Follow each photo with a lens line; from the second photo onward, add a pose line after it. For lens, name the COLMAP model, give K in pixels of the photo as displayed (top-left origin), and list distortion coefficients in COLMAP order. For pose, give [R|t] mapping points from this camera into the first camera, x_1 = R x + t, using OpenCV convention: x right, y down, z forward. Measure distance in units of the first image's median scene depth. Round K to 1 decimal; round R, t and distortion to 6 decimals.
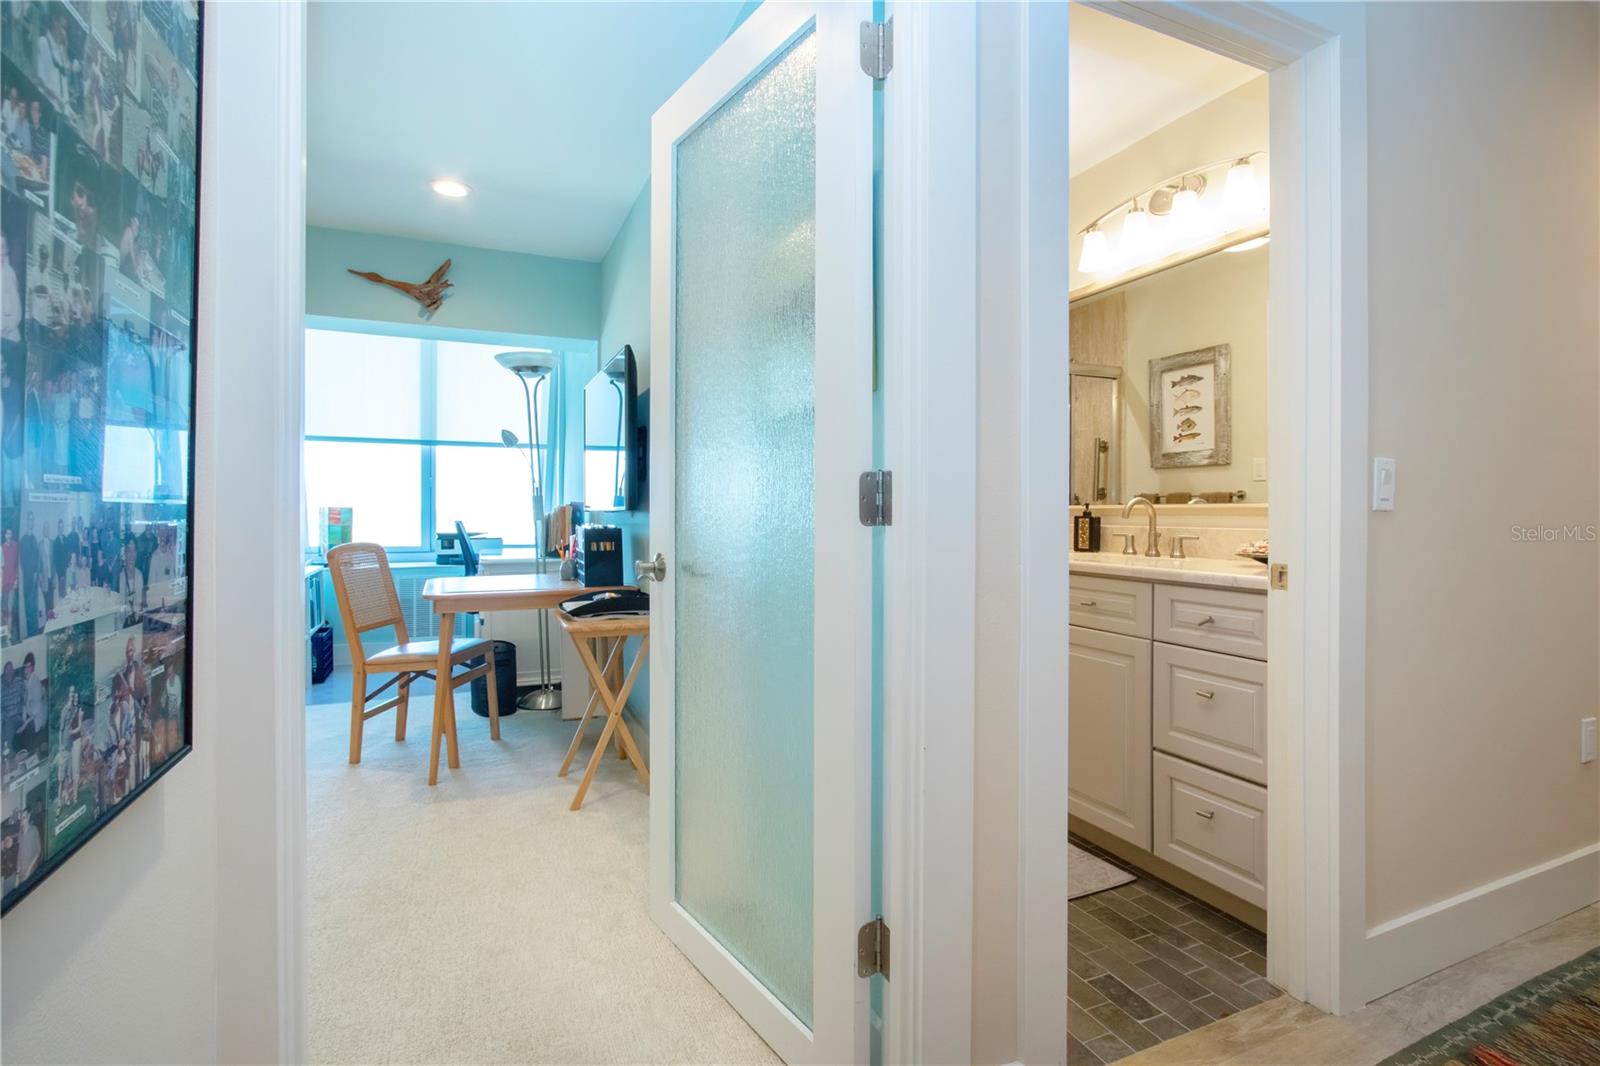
lens RADIAL K [[753.1, 0, 788.7], [0, 753.1, 545.0], [0, 0, 1]] dist [-0.001417, -0.000374]
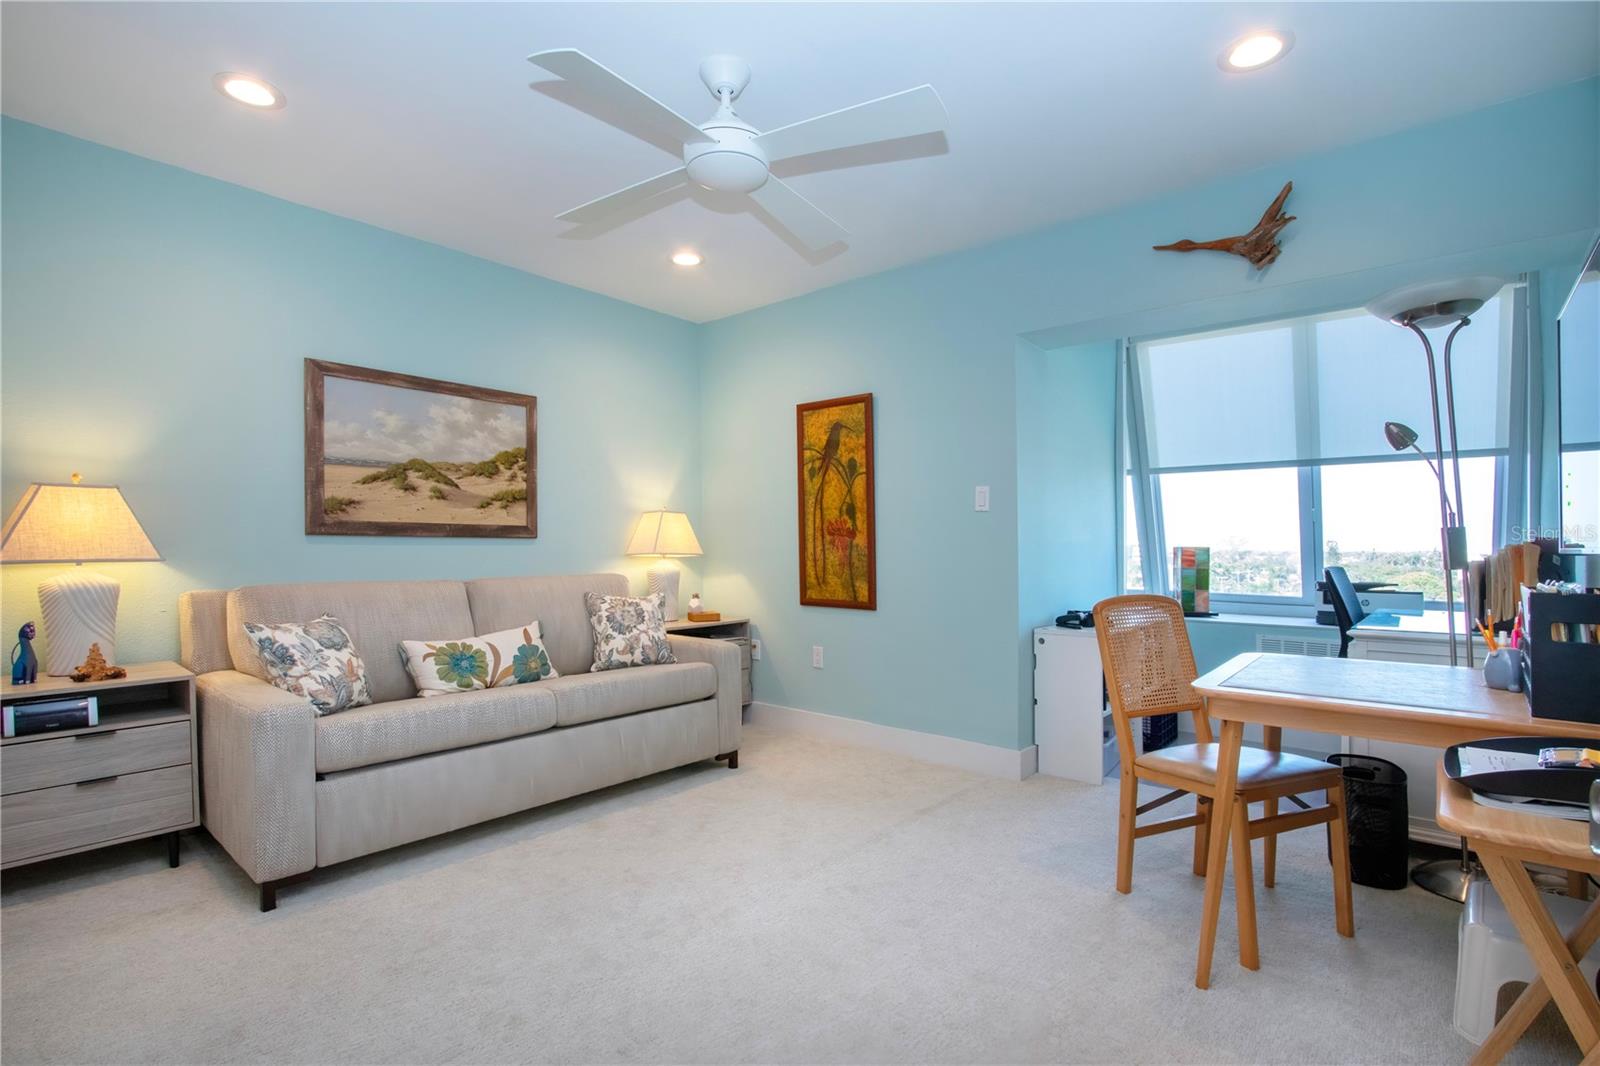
lens RADIAL K [[753.1, 0, 788.7], [0, 753.1, 545.0], [0, 0, 1]] dist [-0.001417, -0.000374]
pose [[0.440436, -0.007976, -0.897749, -0.041279], [-0.037833, 0.998907, -0.027436, -0.016476], [0.896987, 0.046049, 0.439653, 0.289816]]
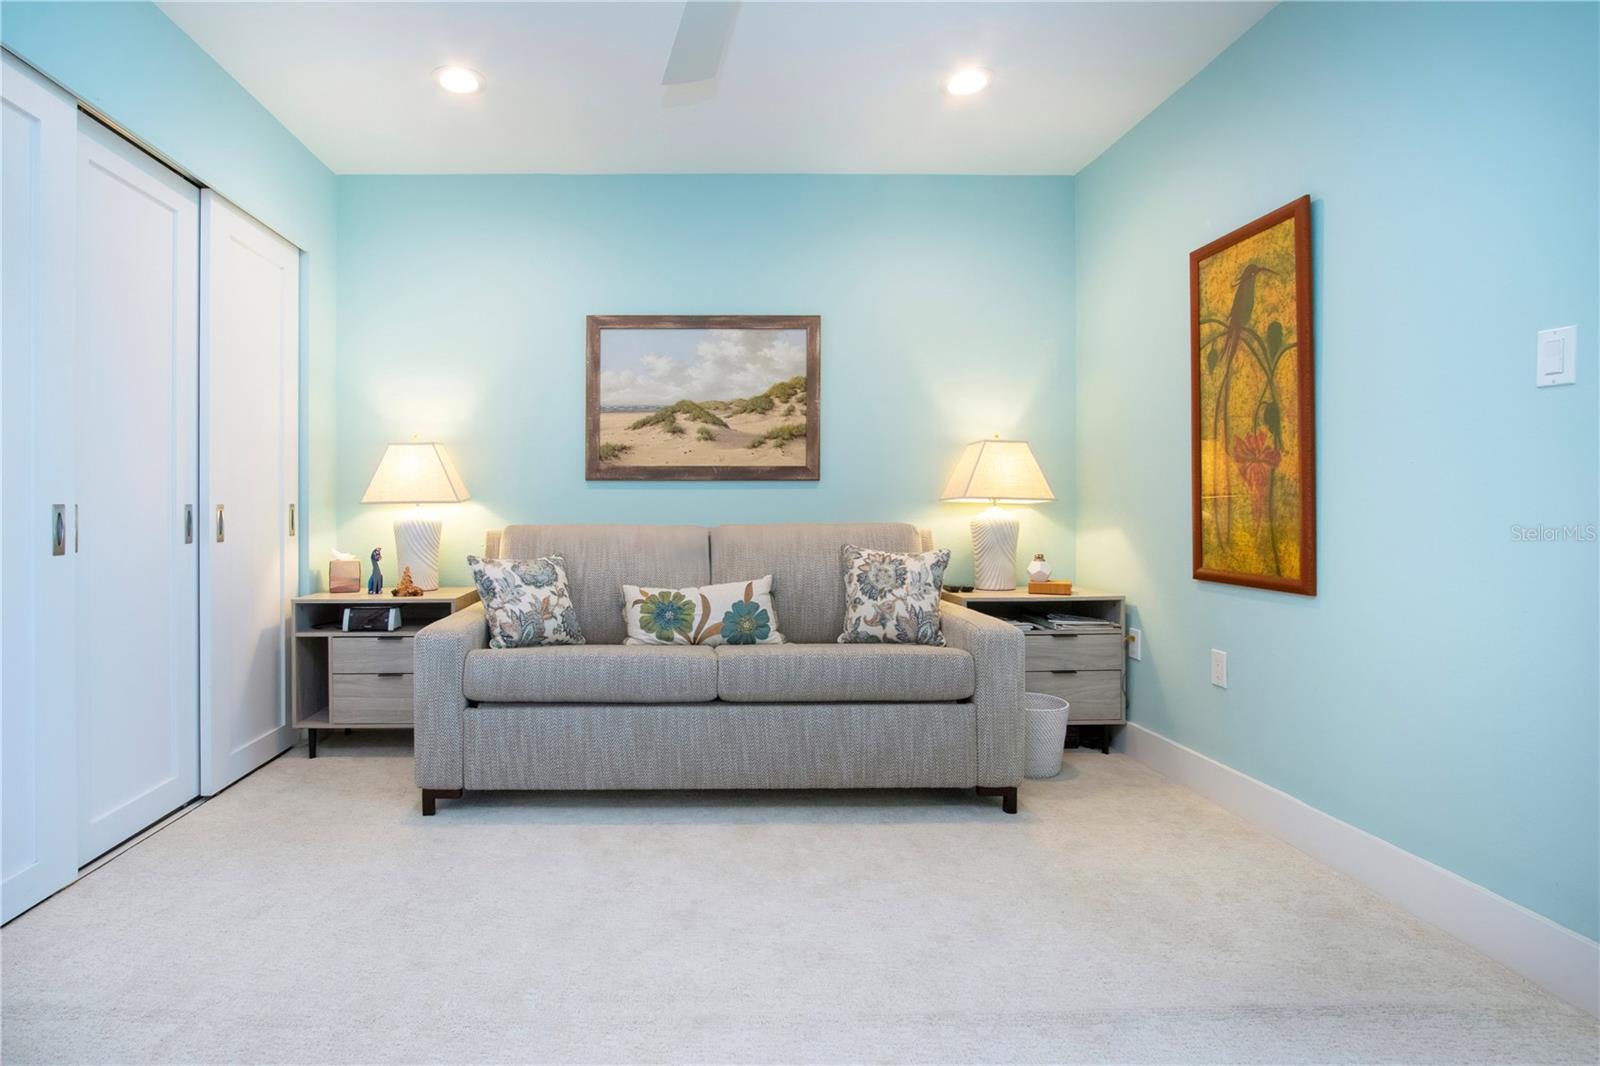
lens RADIAL K [[782.9, 0, 799.2], [0, 782.9, 512.4], [0, 0, 1]] dist [-0.017148, 0.012797]
pose [[-0.376323, -0.004357, -0.926478, -0.233894], [-0.039395, 0.999160, 0.011303, -0.013209], [0.925651, 0.040752, -0.376178, 0.703816]]
